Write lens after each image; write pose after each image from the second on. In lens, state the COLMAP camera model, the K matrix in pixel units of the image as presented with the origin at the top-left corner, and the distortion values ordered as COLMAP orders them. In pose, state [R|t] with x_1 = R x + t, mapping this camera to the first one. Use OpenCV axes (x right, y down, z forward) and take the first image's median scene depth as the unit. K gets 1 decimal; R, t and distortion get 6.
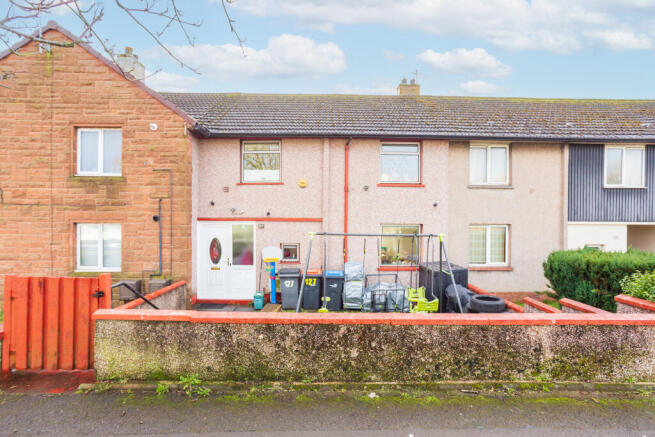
lens RADIAL K [[325.3, 0, 327.8], [0, 325.3, 195.9], [0, 0, 1]] dist [-0.022945, 0.000738]
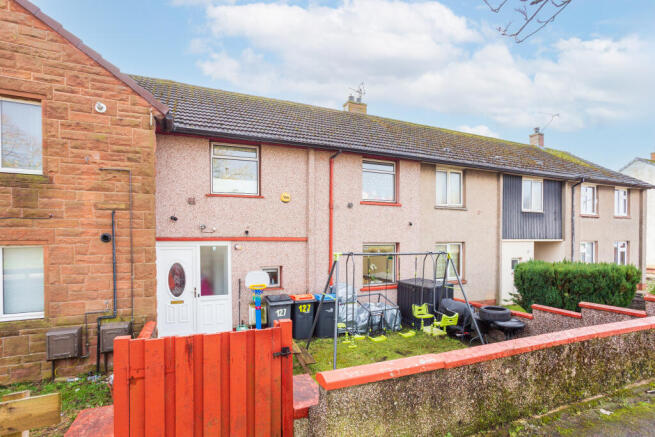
lens RADIAL K [[334.4, 0, 328.3], [0, 334.4, 222.9], [0, 0, 1]] dist [-0.052115, 0.038120]
pose [[0.919401, 0.012892, 0.393111, -0.355731], [-0.021340, 0.999626, 0.017128, 0.013076], [-0.392743, -0.024137, 0.919331, 0.141451]]
